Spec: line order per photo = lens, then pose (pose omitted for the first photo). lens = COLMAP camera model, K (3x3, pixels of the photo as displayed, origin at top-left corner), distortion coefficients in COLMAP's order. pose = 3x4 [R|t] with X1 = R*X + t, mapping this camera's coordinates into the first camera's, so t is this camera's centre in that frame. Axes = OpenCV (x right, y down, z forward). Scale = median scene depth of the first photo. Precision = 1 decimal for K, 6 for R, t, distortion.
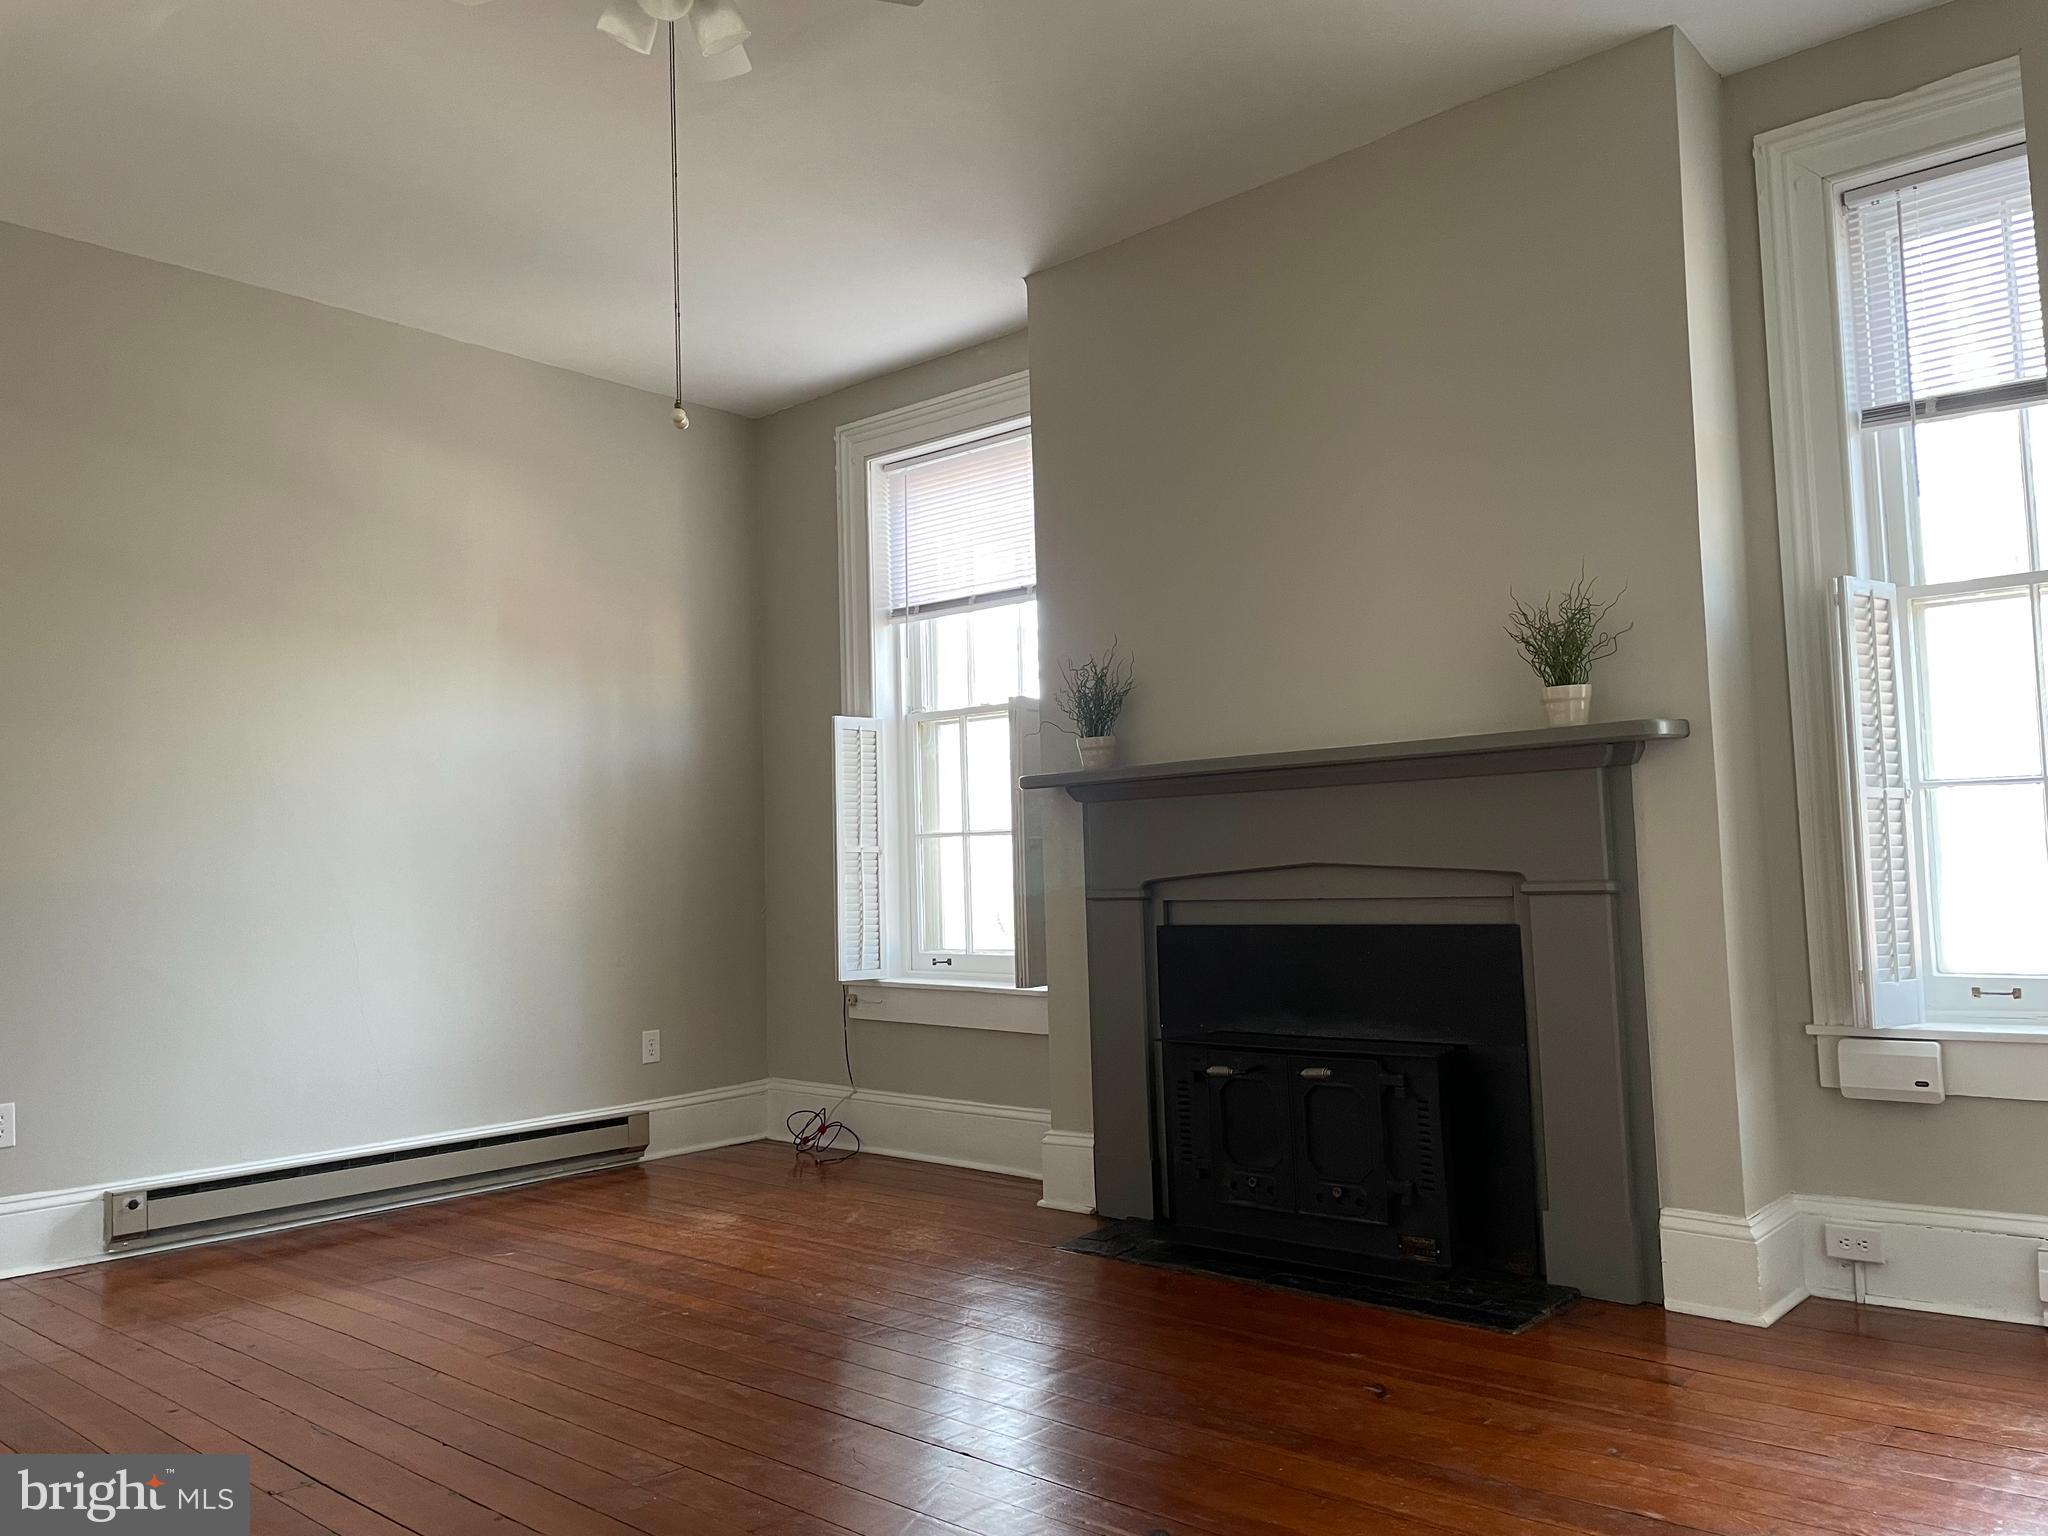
lens RADIAL K [[1651.7, 0, 1017.7], [0, 1651.7, 764.0], [0, 0, 1]] dist [0.215610, -0.305538]
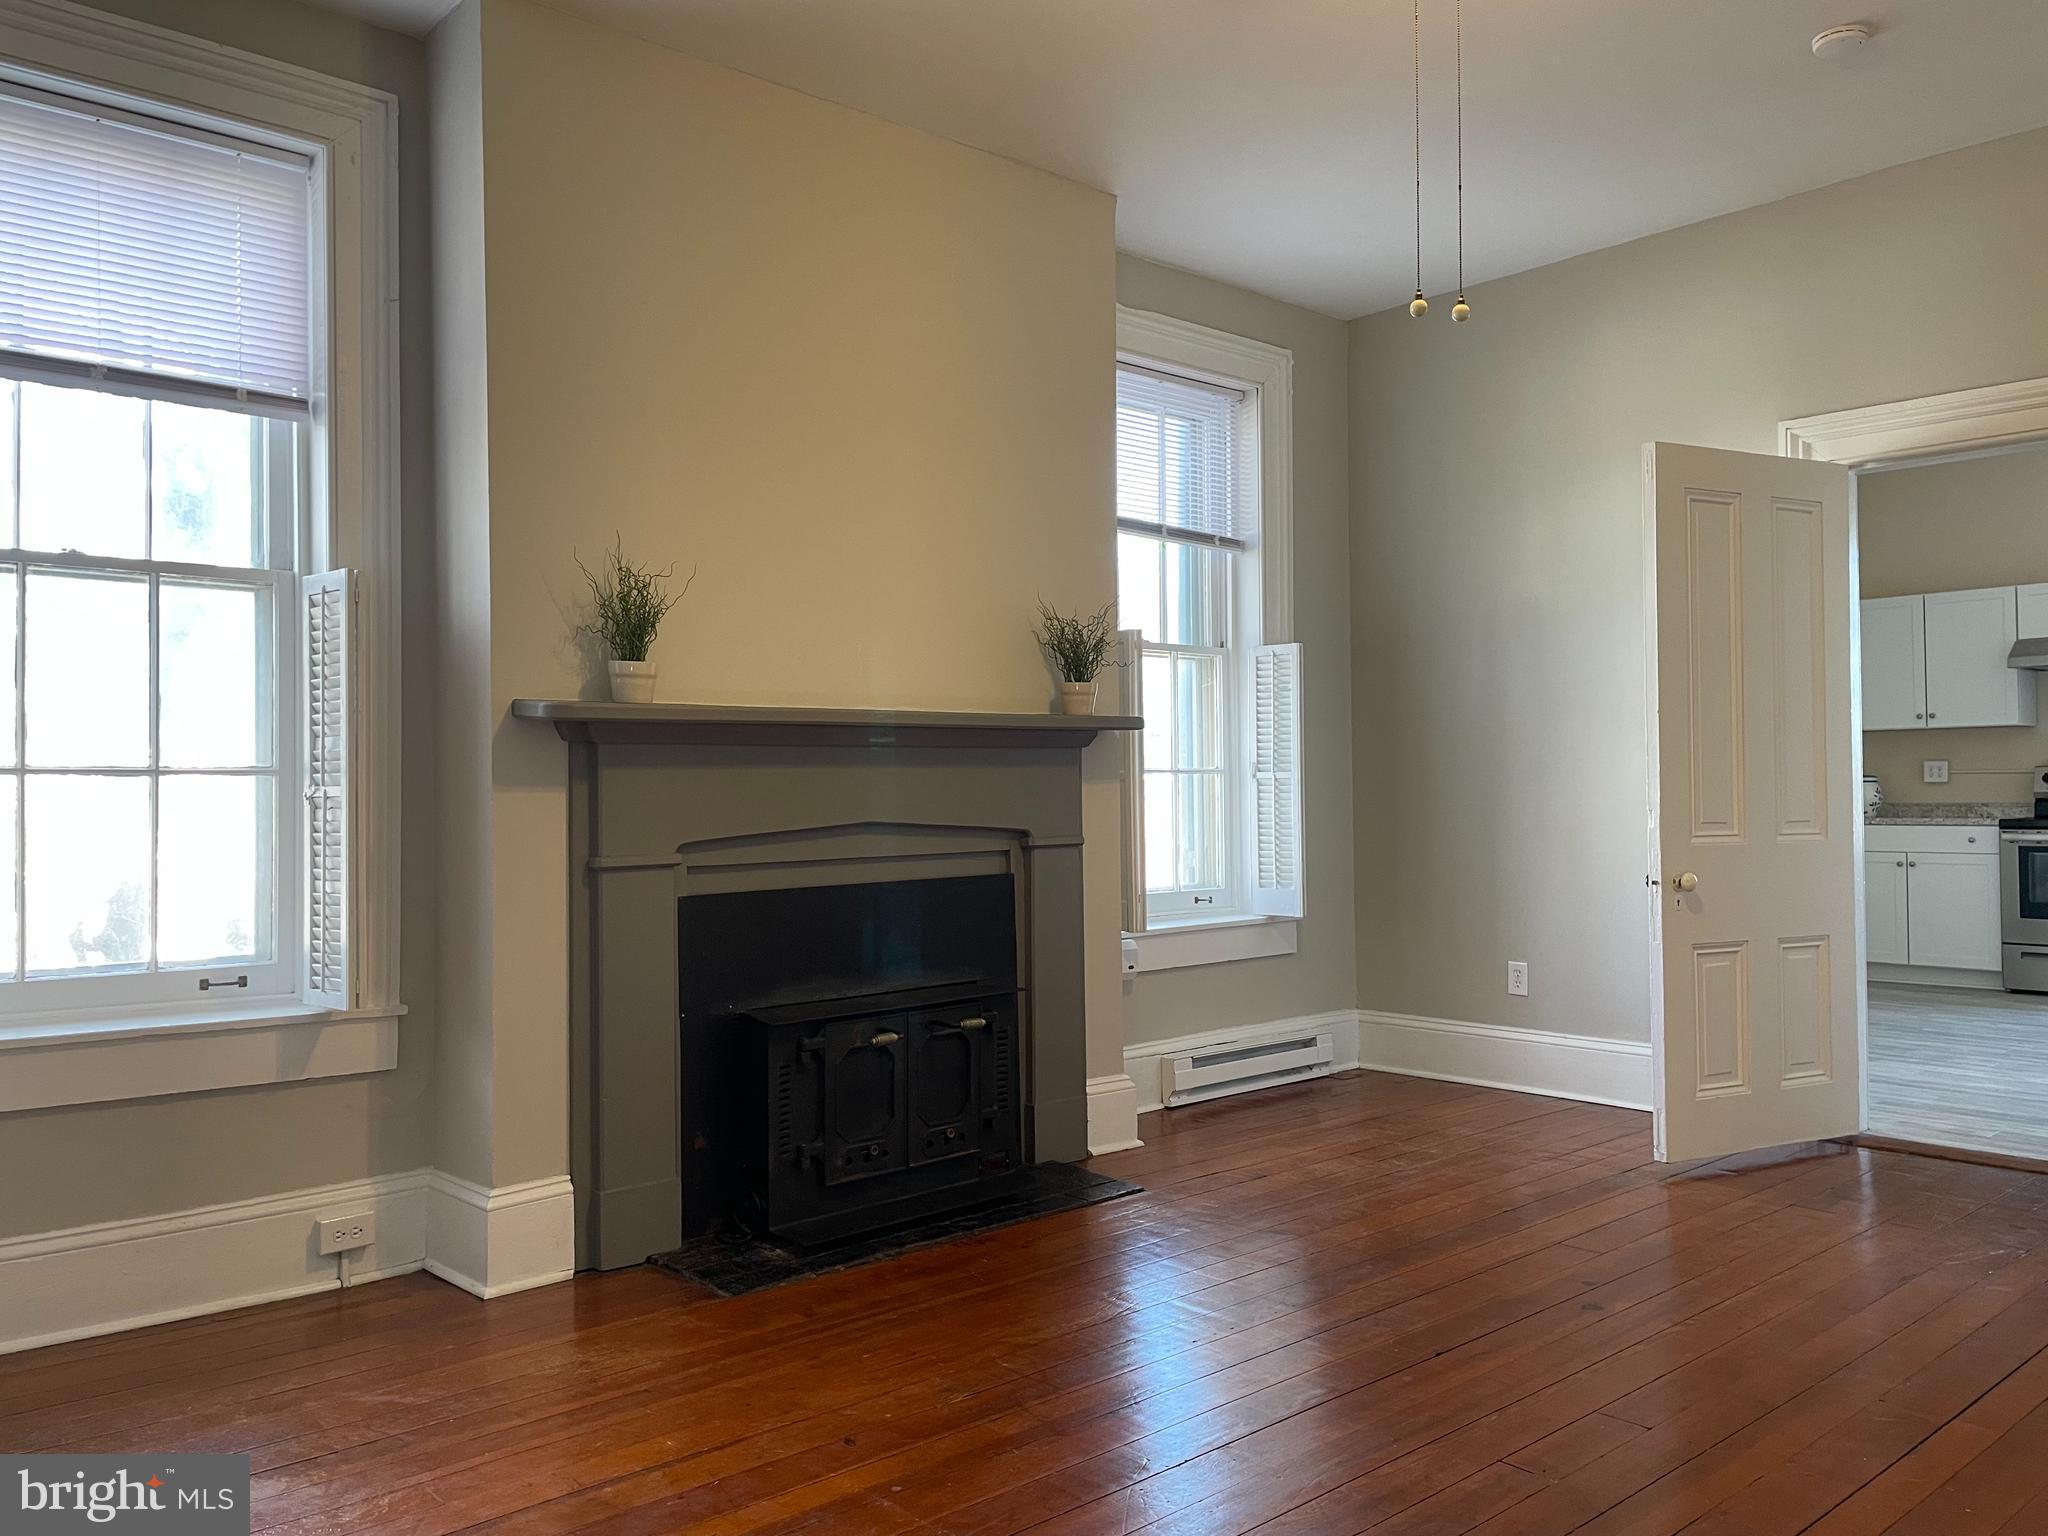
lens RADIAL K [[1533.1, 0, 1040.1], [0, 1533.1, 775.9], [0, 0, 1]] dist [0.116846, -0.171825]
pose [[0.101238, 0.048571, 0.993676, -0.684601], [-0.045540, 0.997987, -0.044142, 0.064090], [-0.993819, -0.040783, 0.103246, 0.759392]]
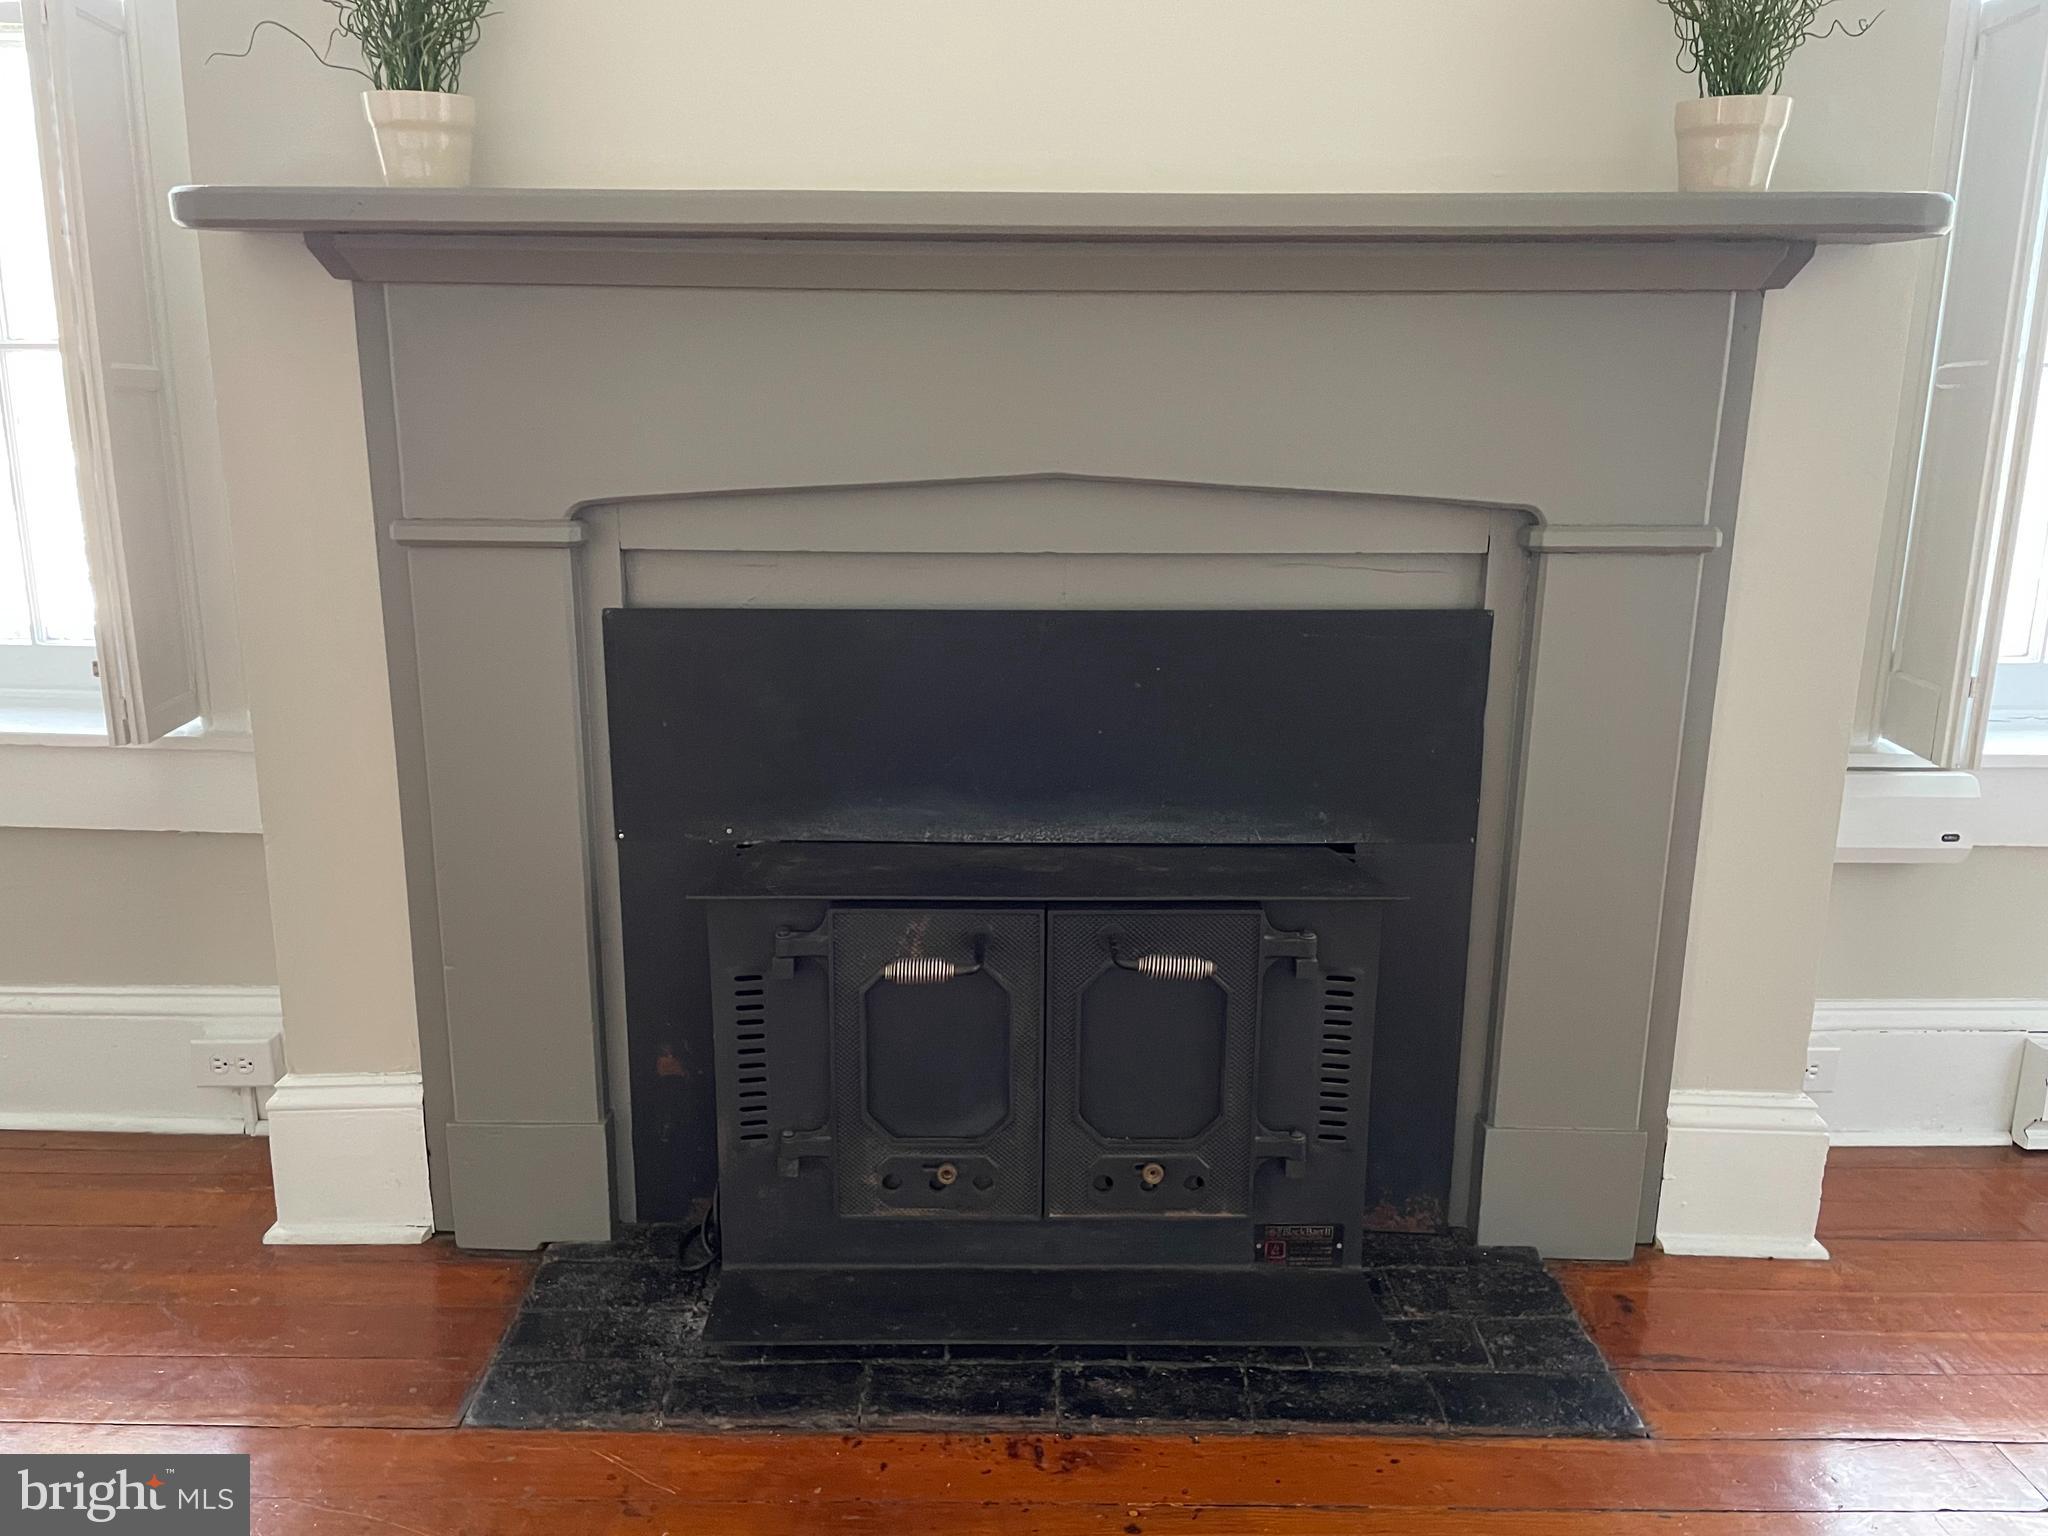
lens RADIAL K [[1524.0, 0, 1010.3], [0, 1524.0, 773.4], [0, 0, 1]] dist [0.083308, -0.099947]
pose [[0.744579, -0.108389, 0.658676, -0.103889], [-0.072976, 0.967599, 0.241718, 0.036609], [-0.663533, -0.228046, 0.712544, 0.659164]]
